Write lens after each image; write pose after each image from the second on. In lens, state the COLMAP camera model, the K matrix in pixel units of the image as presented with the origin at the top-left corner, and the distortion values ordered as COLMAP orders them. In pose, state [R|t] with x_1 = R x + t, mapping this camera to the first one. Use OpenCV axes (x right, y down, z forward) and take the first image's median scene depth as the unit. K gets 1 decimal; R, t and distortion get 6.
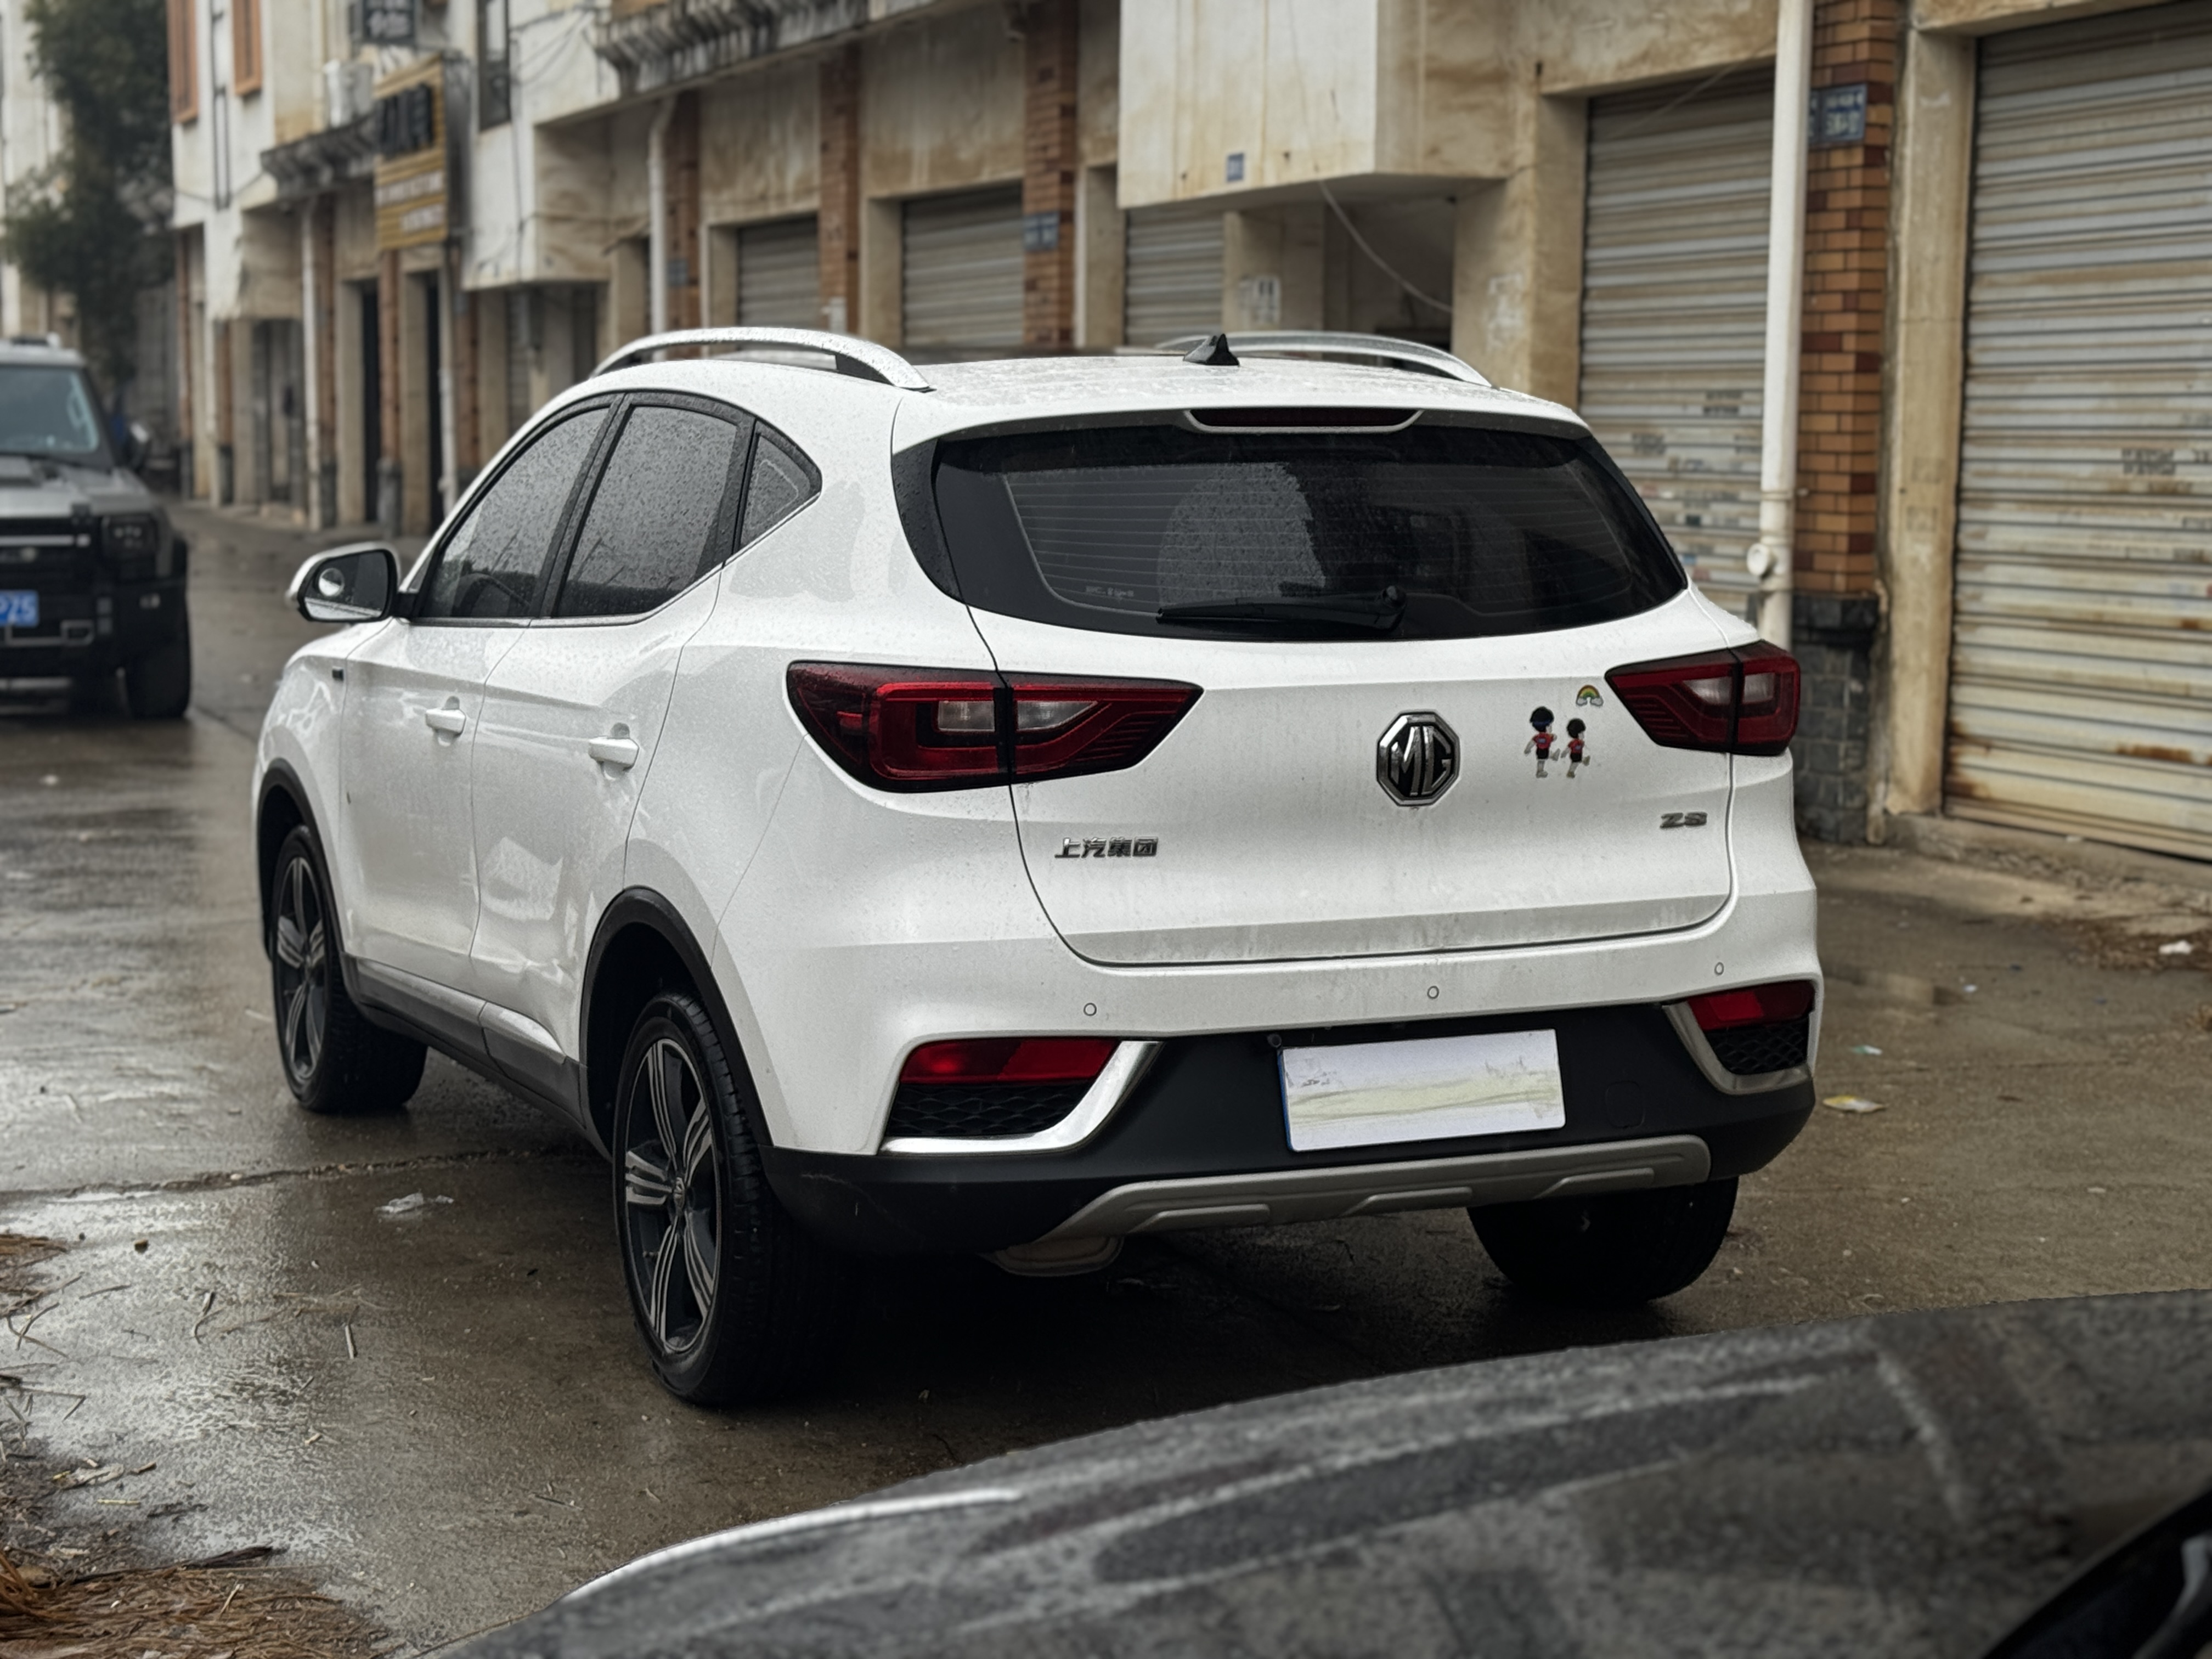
lens RADIAL K [[3672.8, 0, 1097.2], [0, 3672.8, 815.3], [0, 0, 1]] dist [0.140506, 0.000000]
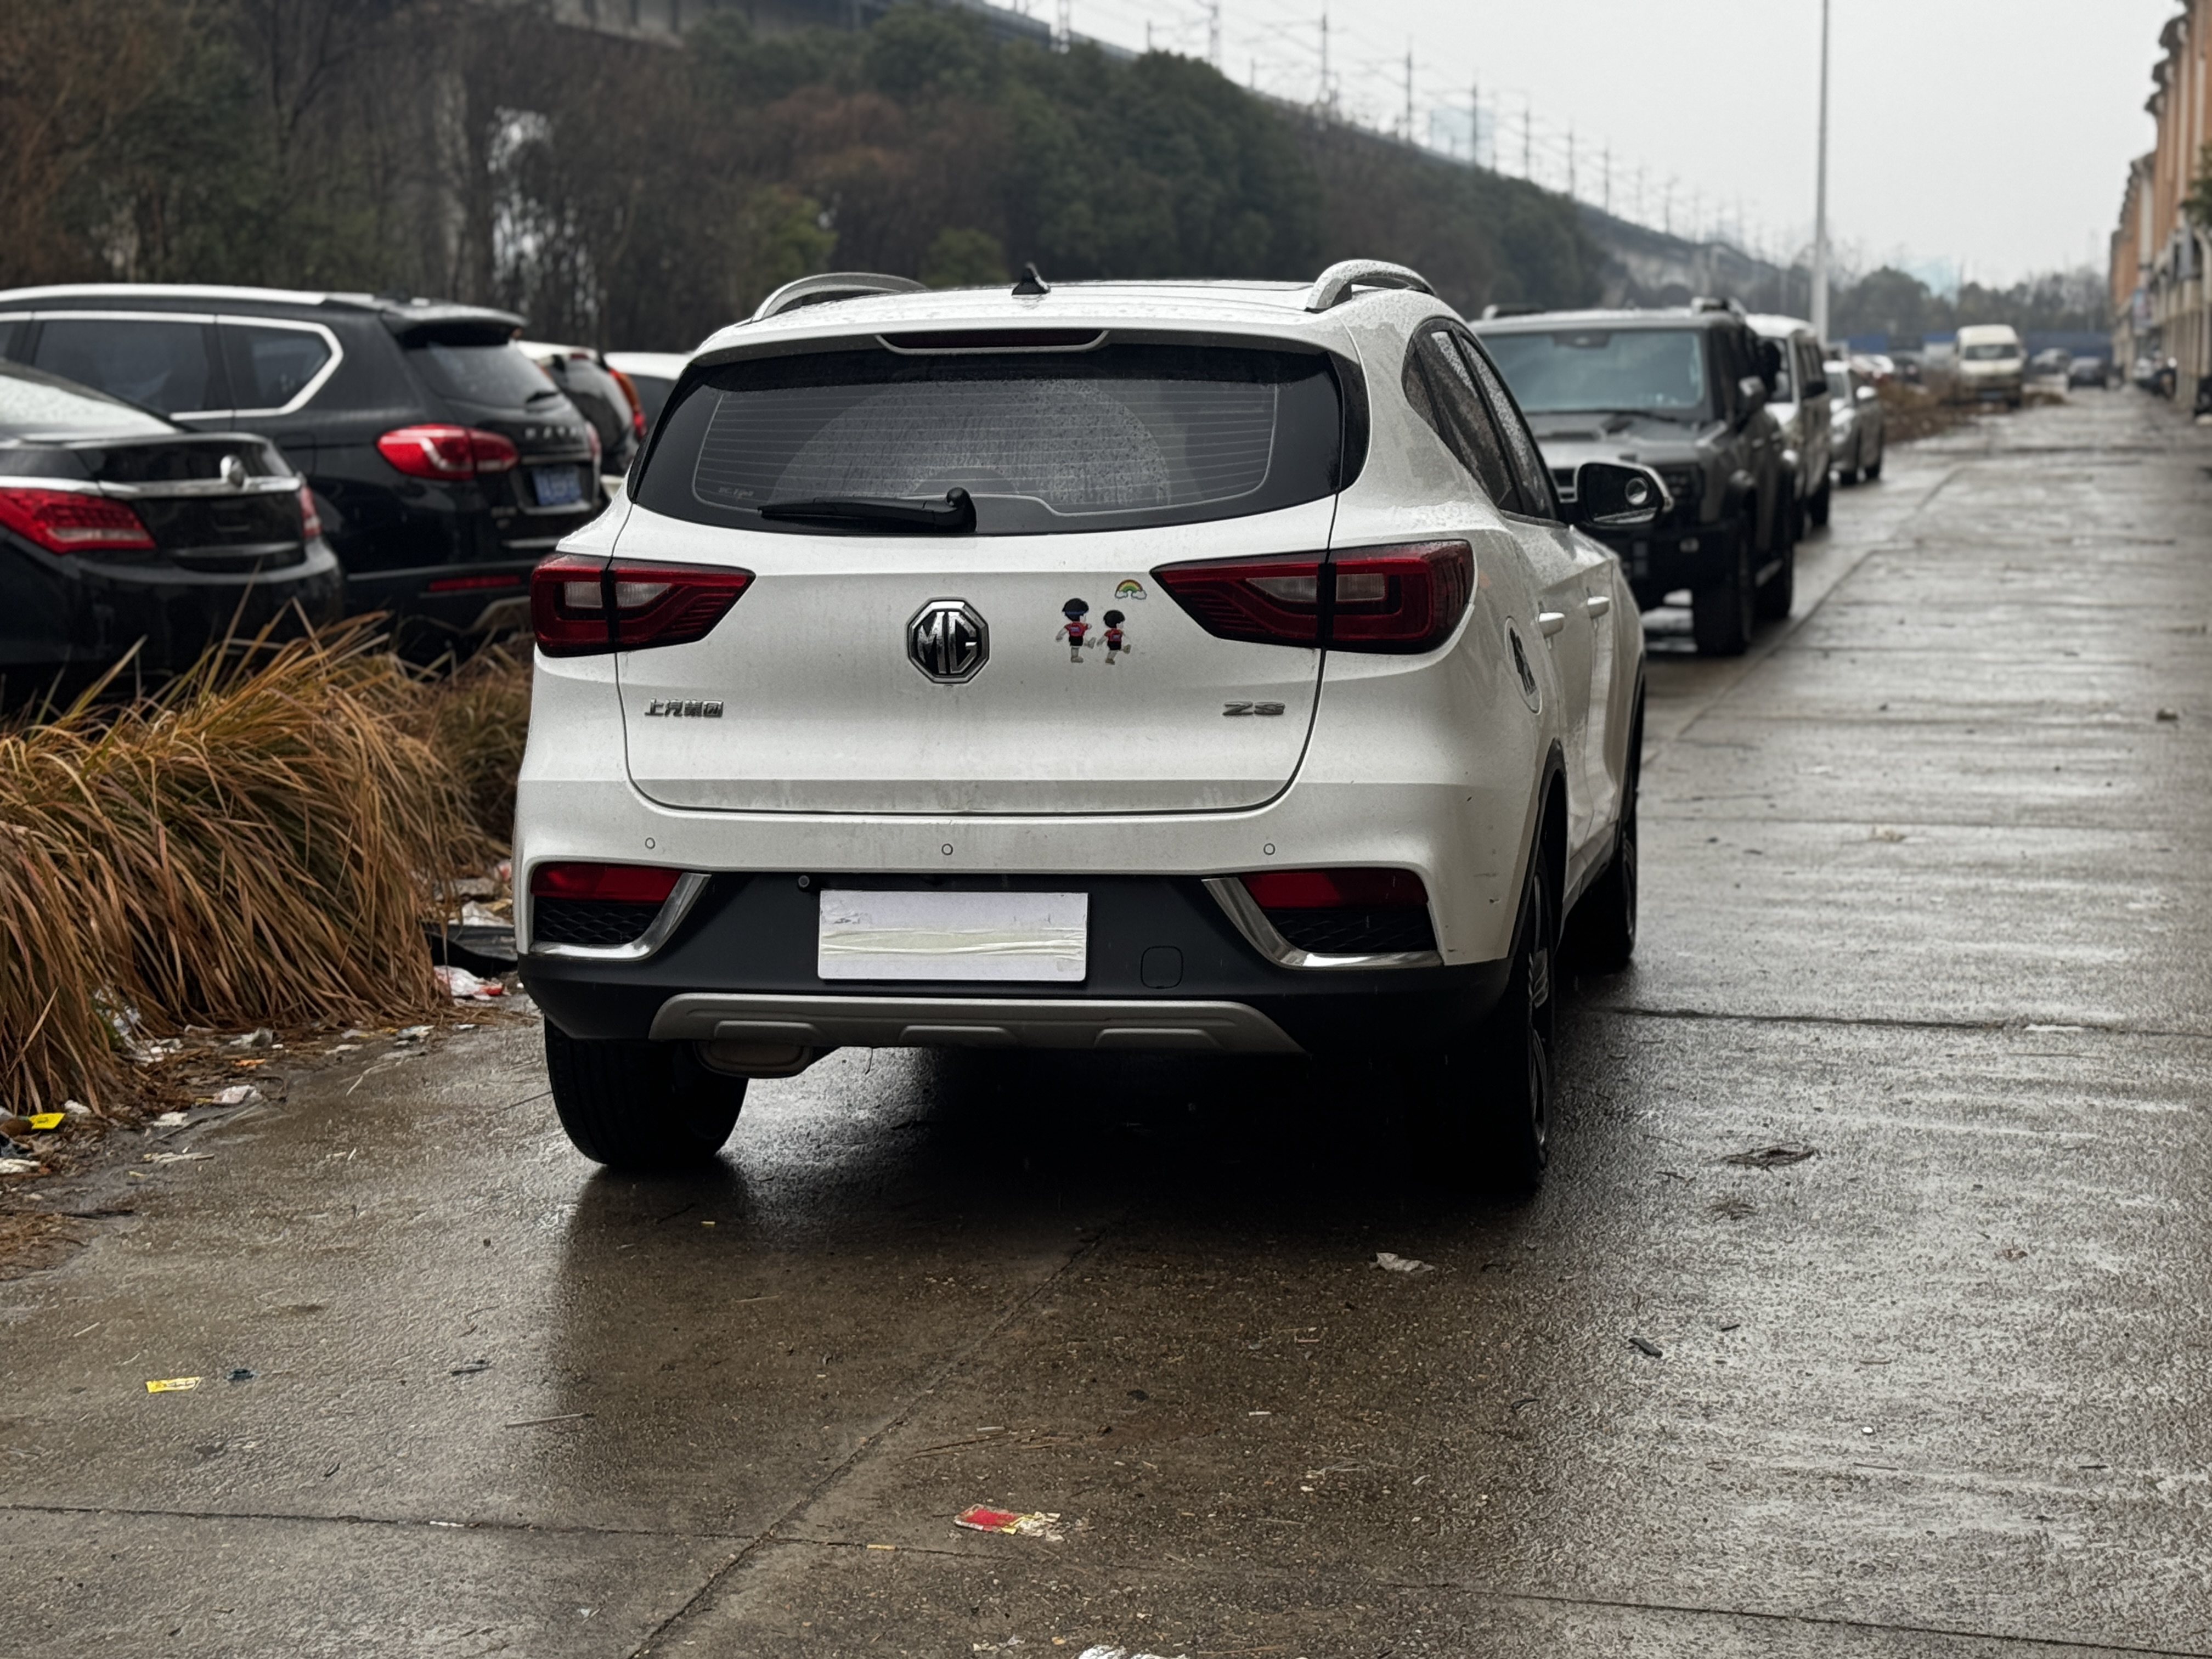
lens RADIAL K [[3672.8, 0, 1114.2], [0, 3672.8, 848.0], [0, 0, 1]] dist [0.140506, 0.000000]
pose [[0.814000, 0.053431, -0.578402, 0.767997], [-0.042809, 0.998571, 0.031999, 0.009412], [0.579285, -0.001287, 0.815124, 0.110682]]
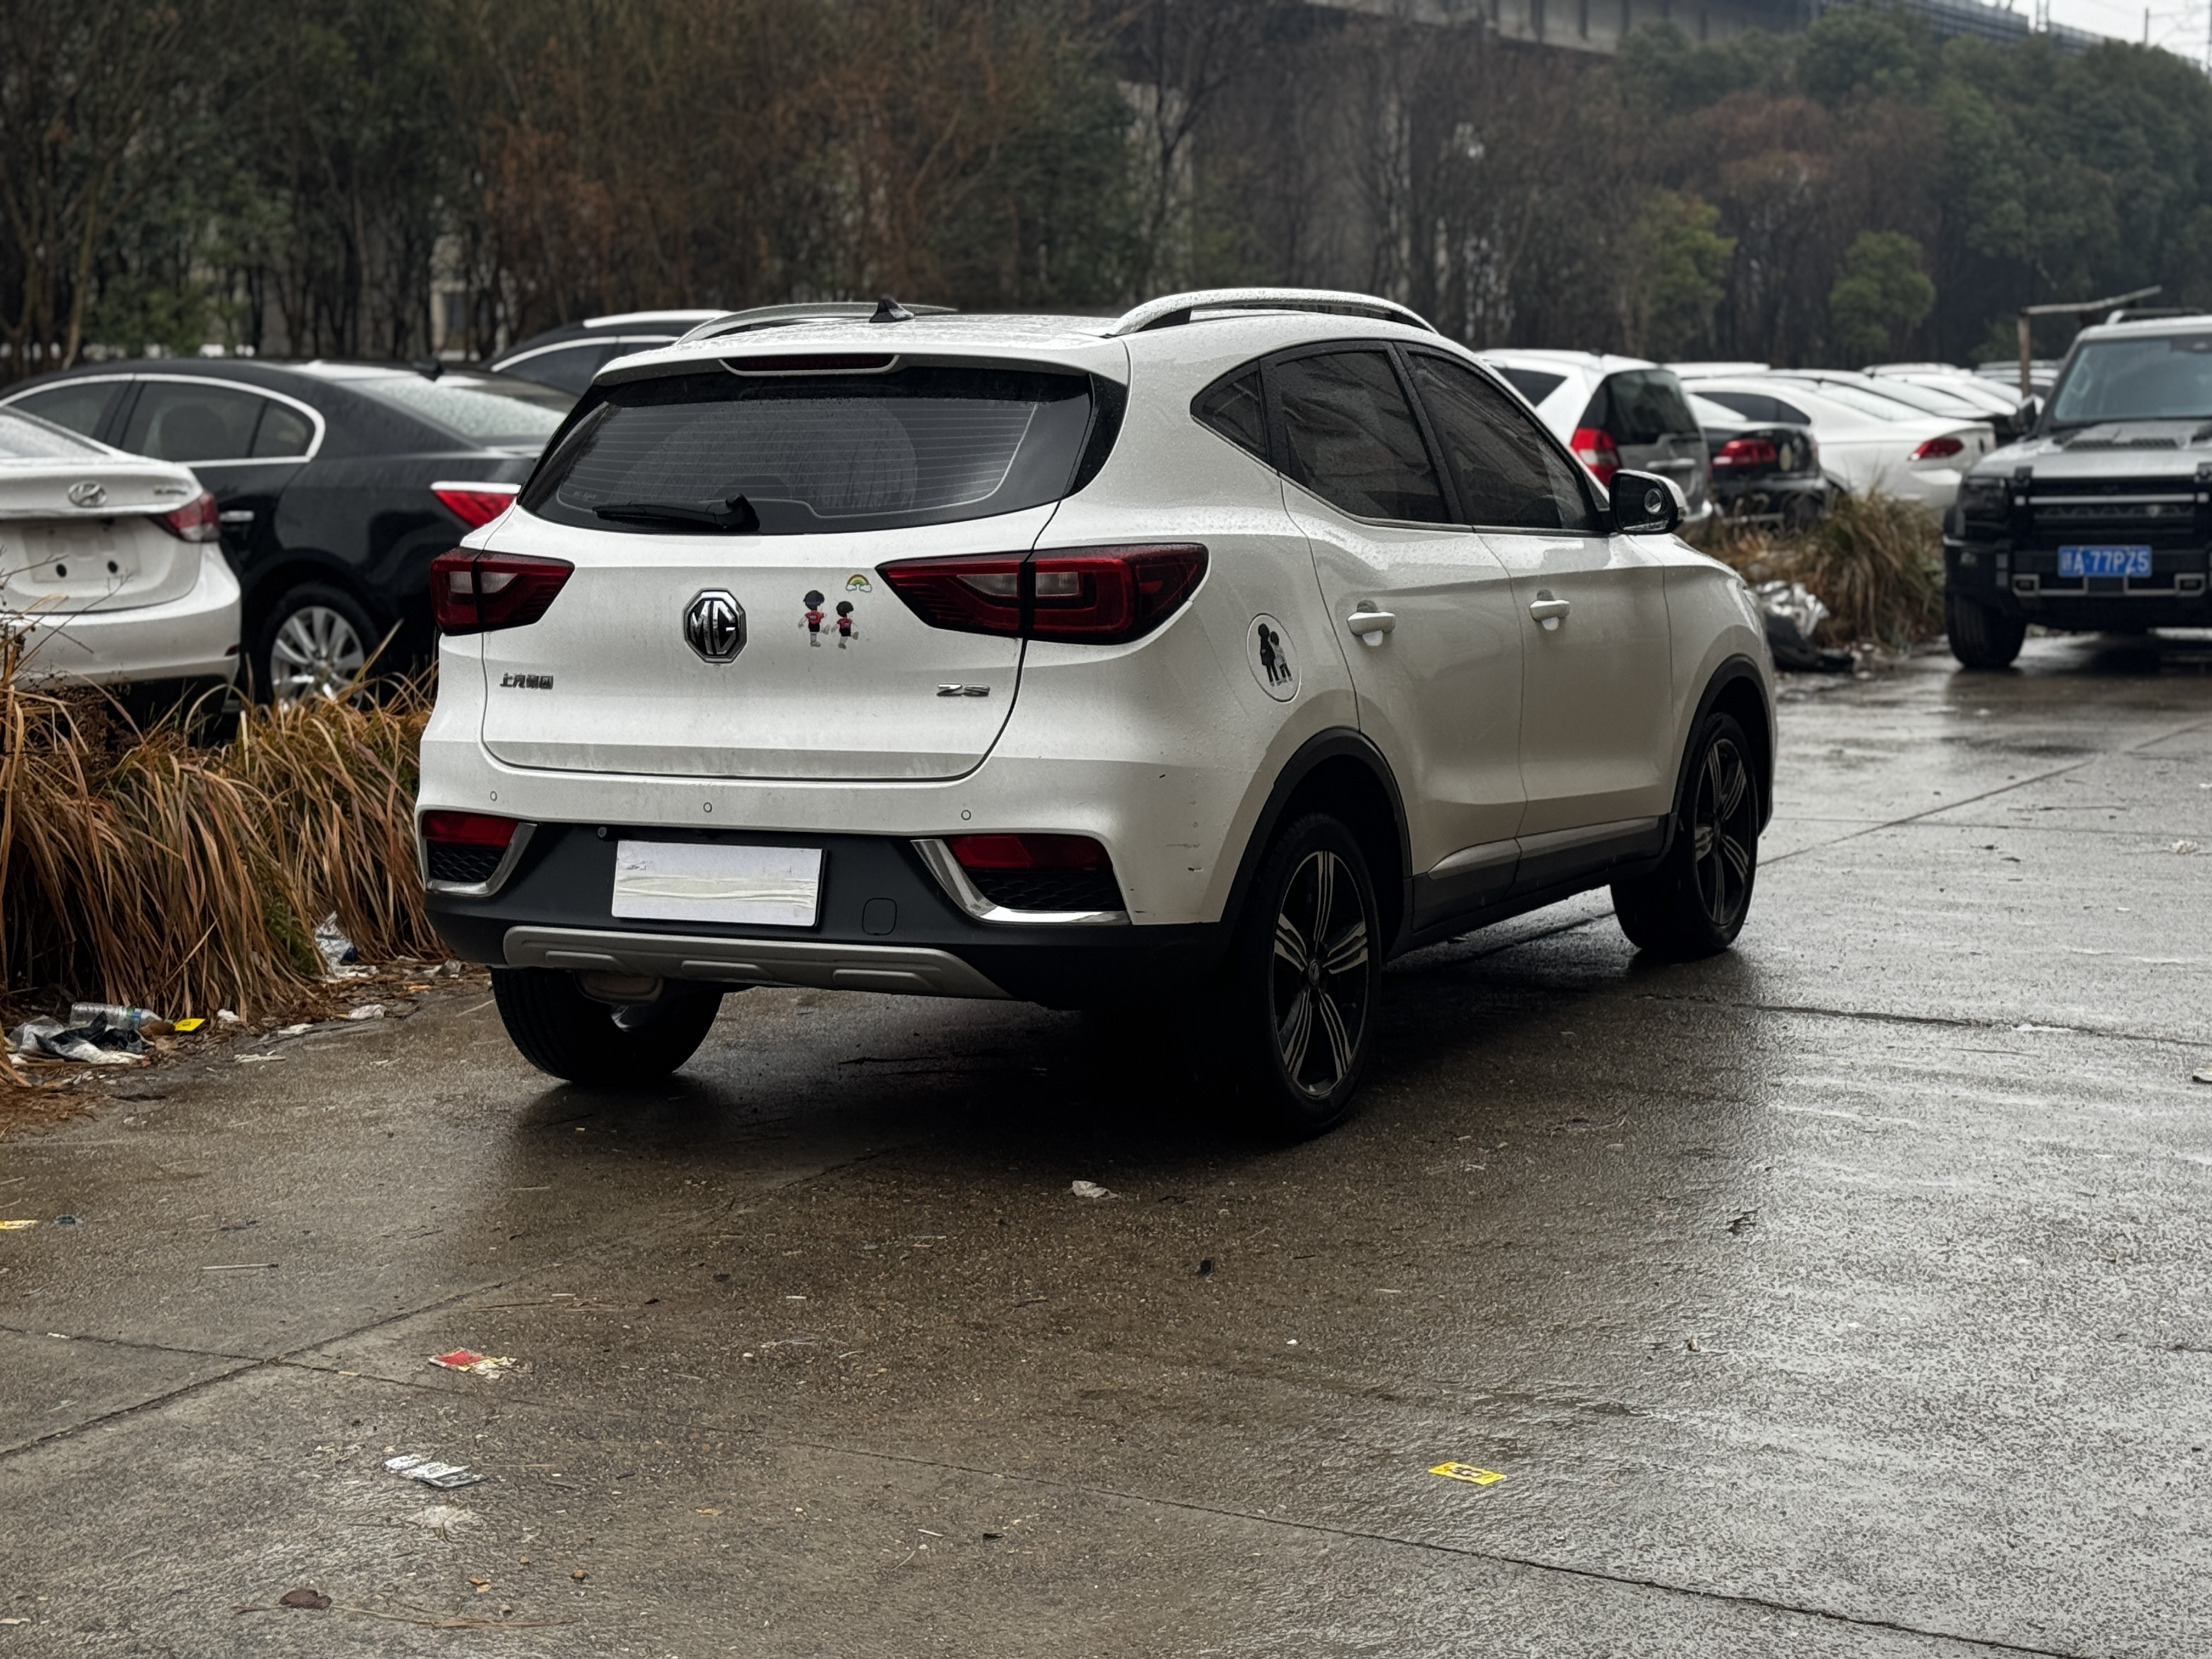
lens RADIAL K [[3672.8, 0, 1104.8], [0, 3672.8, 821.8], [0, 0, 1]] dist [0.140506, 0.000000]
pose [[0.631566, 0.070153, -0.772141, 1.155245], [-0.064860, 0.997188, 0.037548, -0.004202], [0.772604, 0.026367, 0.634340, 0.282078]]
